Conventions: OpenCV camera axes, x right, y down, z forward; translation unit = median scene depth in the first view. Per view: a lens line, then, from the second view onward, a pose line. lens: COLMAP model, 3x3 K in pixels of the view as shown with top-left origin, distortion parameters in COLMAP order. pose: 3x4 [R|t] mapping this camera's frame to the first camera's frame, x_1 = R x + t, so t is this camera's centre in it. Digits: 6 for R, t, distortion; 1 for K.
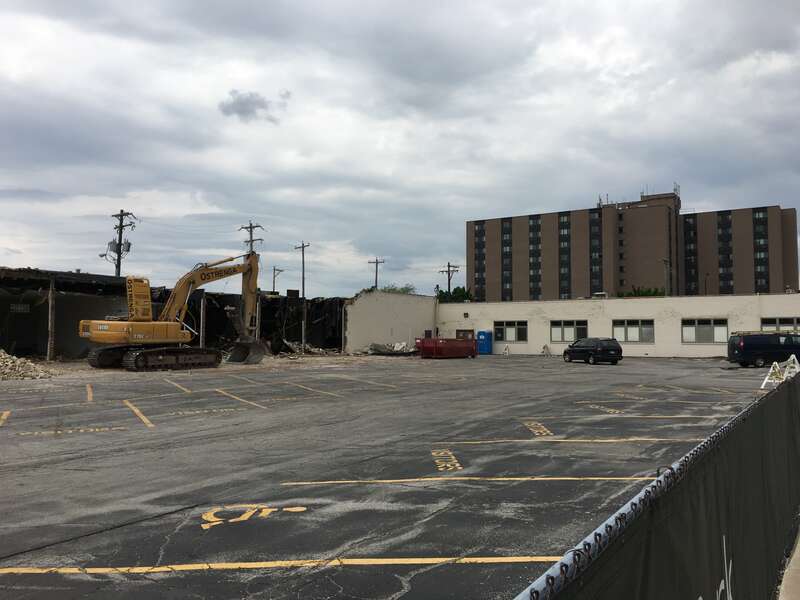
lens RADIAL K [[658.3, 0, 425.2], [0, 658.3, 300.3], [0, 0, 1]] dist [-0.015148, -0.005966]
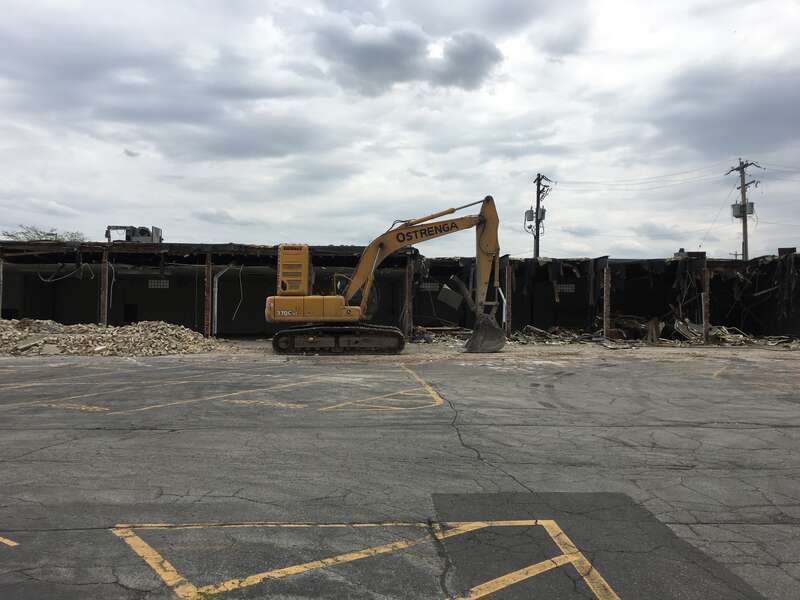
lens RADIAL K [[670.5, 0, 400.0], [0, 670.5, 300.0], [0, 0, 1]] dist [0.005539, 0.001060]
pose [[0.535005, -0.013881, -0.844735, 0.319082], [0.039185, 0.999197, 0.008398, 0.030292], [0.843940, -0.037594, 0.535119, 0.551359]]
